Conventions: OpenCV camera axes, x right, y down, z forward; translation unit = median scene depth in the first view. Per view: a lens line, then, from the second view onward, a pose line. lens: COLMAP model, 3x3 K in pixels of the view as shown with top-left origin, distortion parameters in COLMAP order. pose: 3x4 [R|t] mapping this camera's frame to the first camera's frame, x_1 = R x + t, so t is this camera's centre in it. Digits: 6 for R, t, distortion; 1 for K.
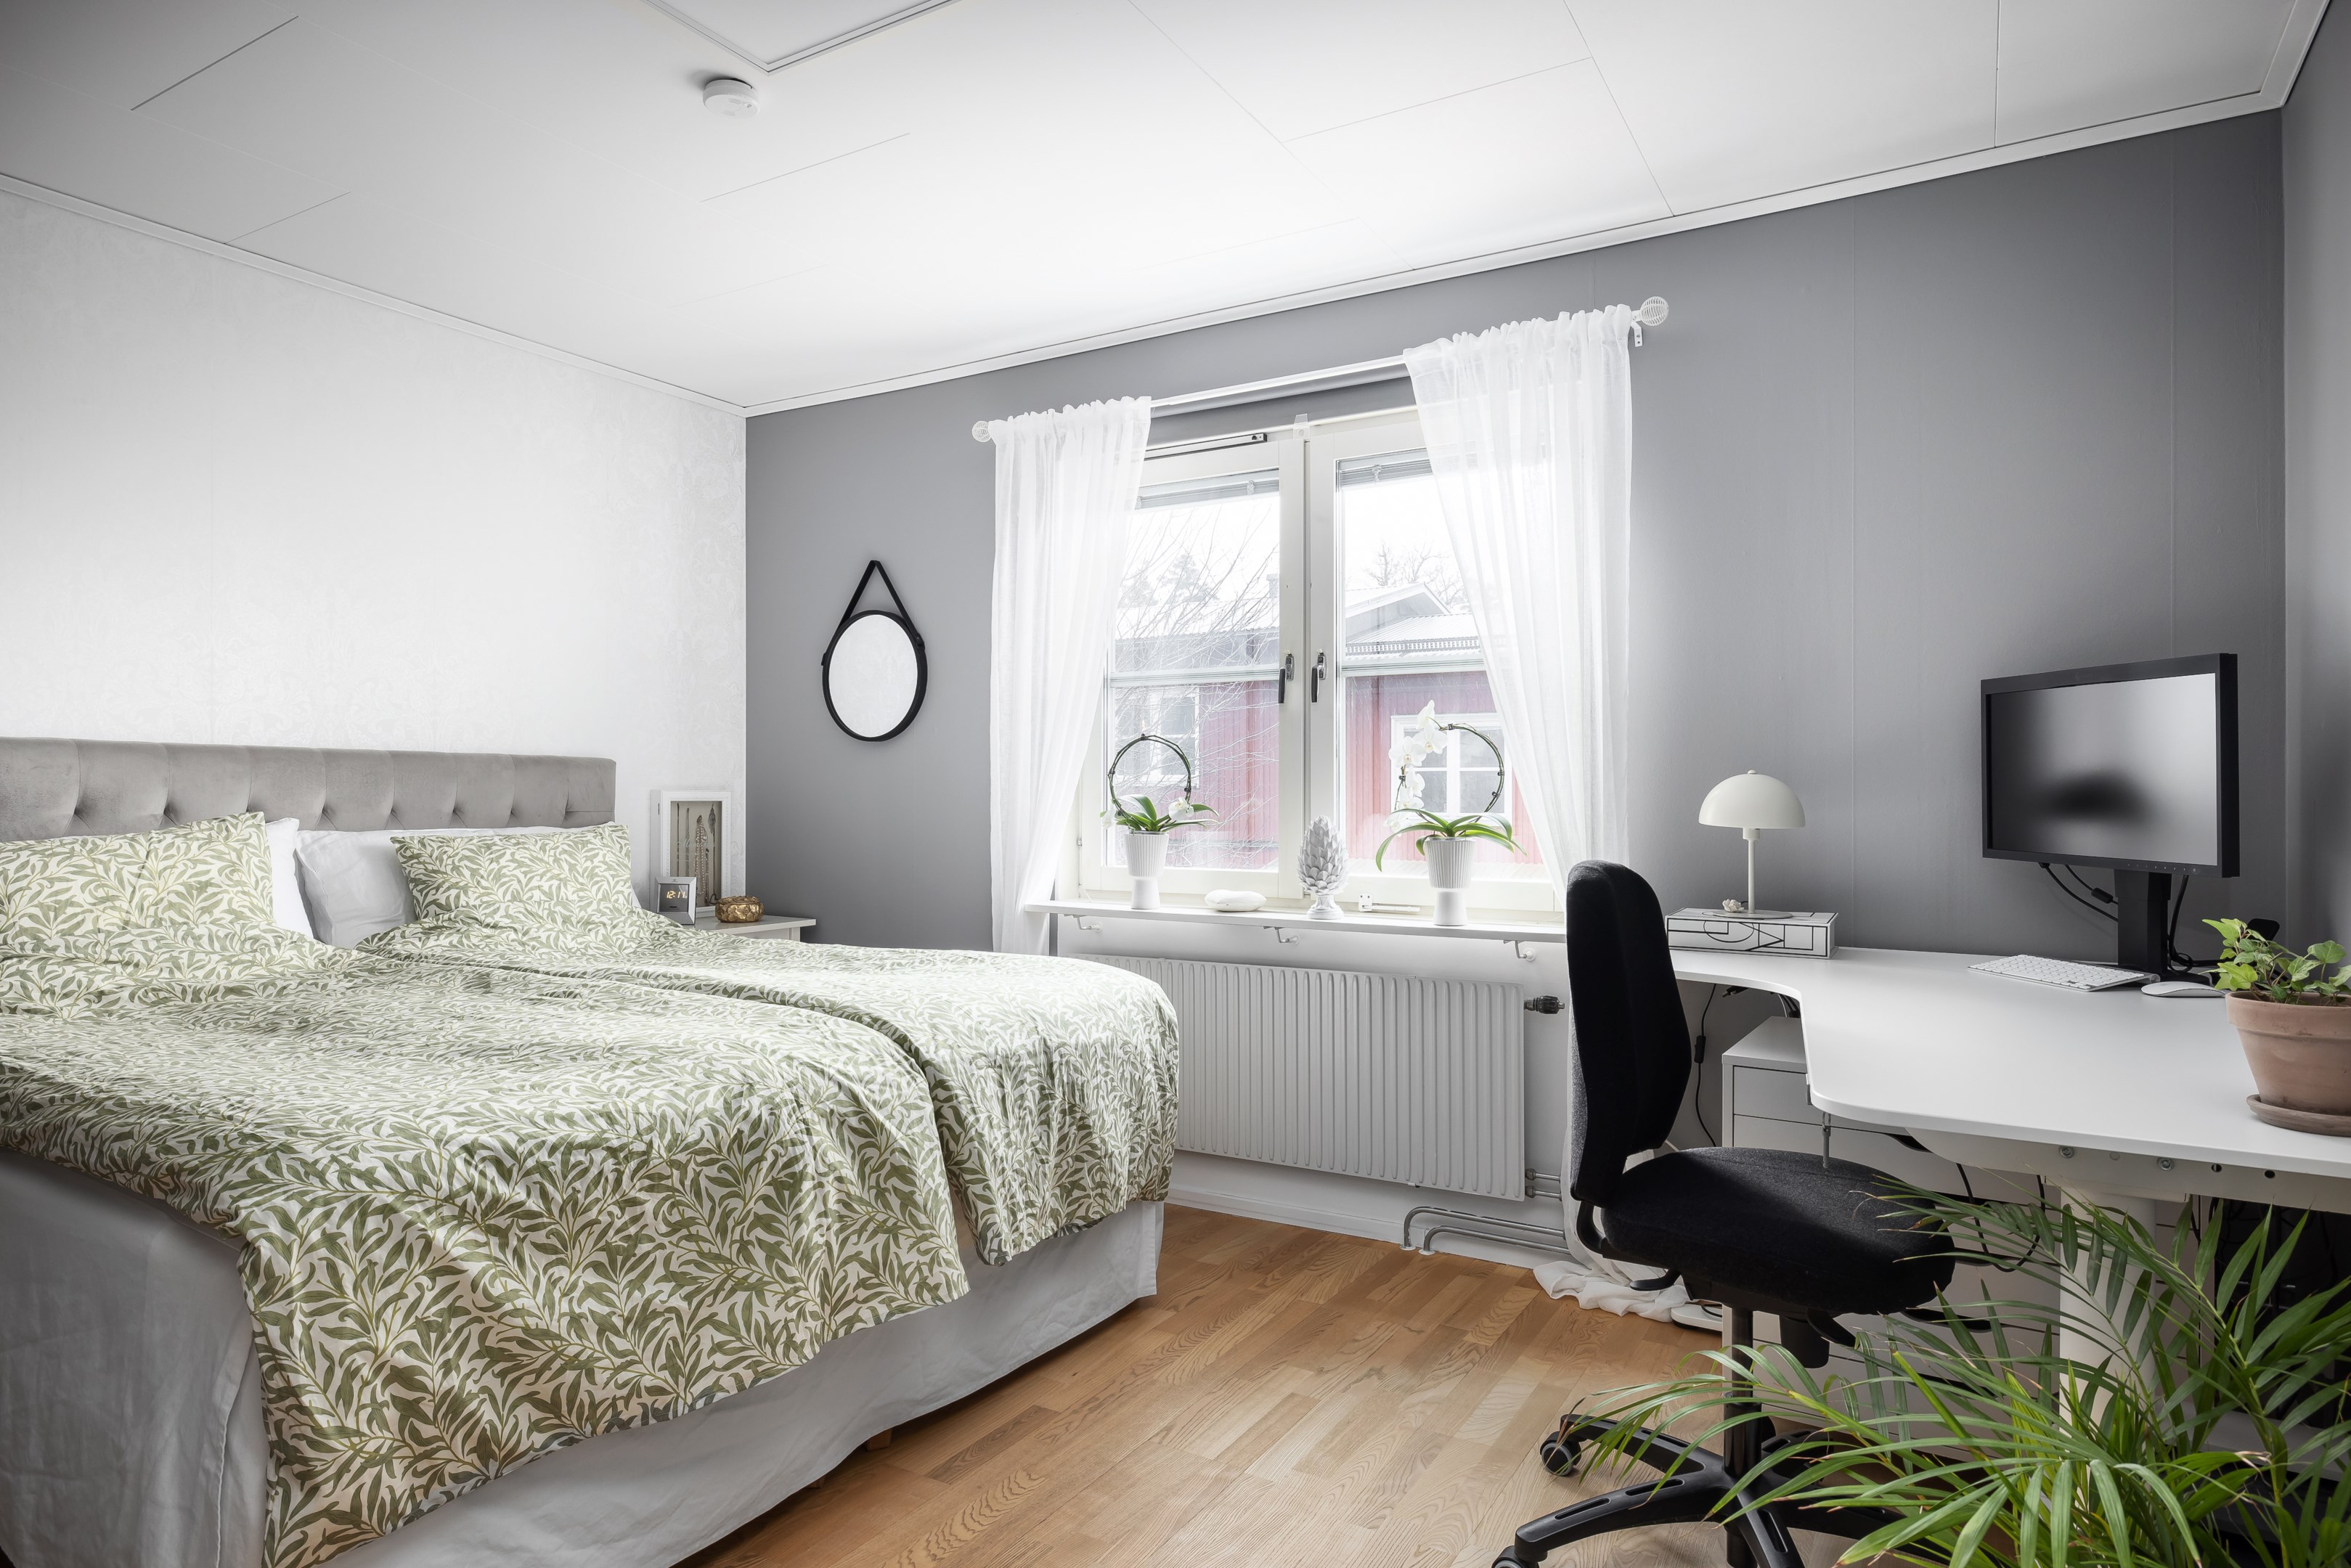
lens RADIAL K [[1309.0, 0, 1177.7], [0, 1309.0, 786.9], [0, 0, 1]] dist [-0.001187, 0.001542]
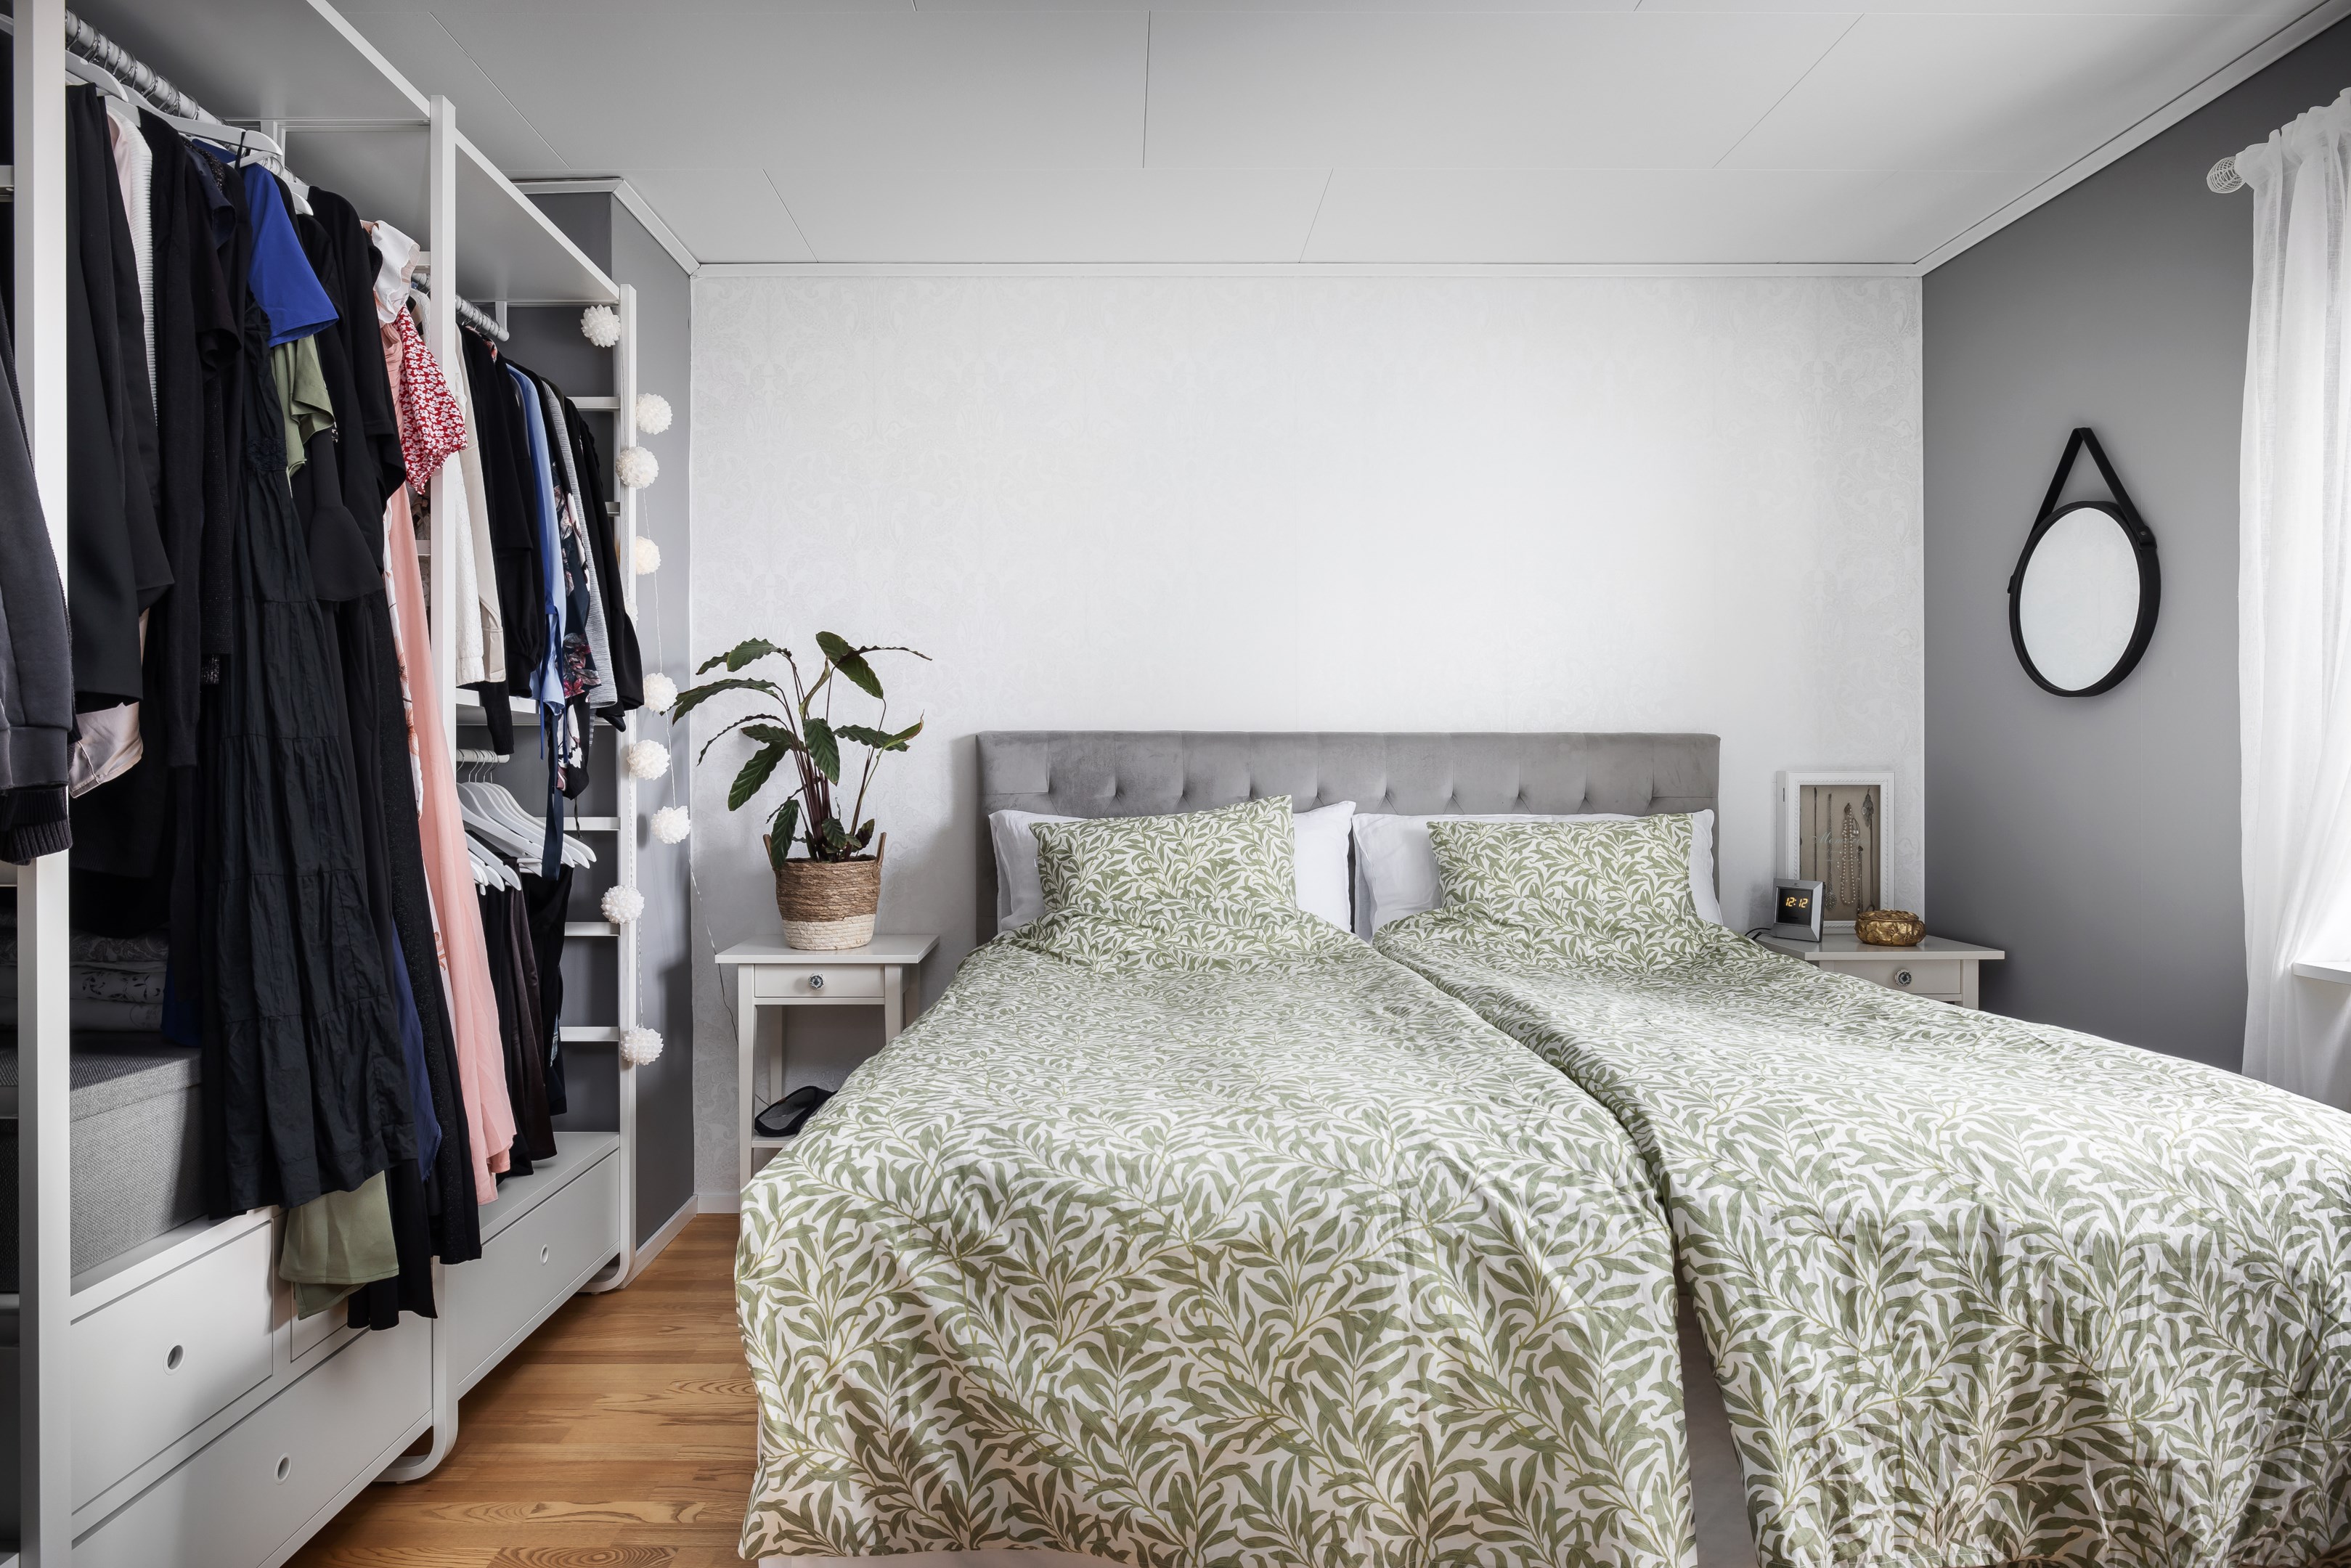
lens RADIAL K [[1377.0, 0, 1170.2], [0, 1377.0, 785.1], [0, 0, 1]] dist [-0.005035, 0.001317]
pose [[0.526655, 0.001146, -0.850078, 0.243893], [0.008368, 0.999944, 0.006532, 0.004399], [0.850038, -0.010554, 0.526616, 0.451585]]
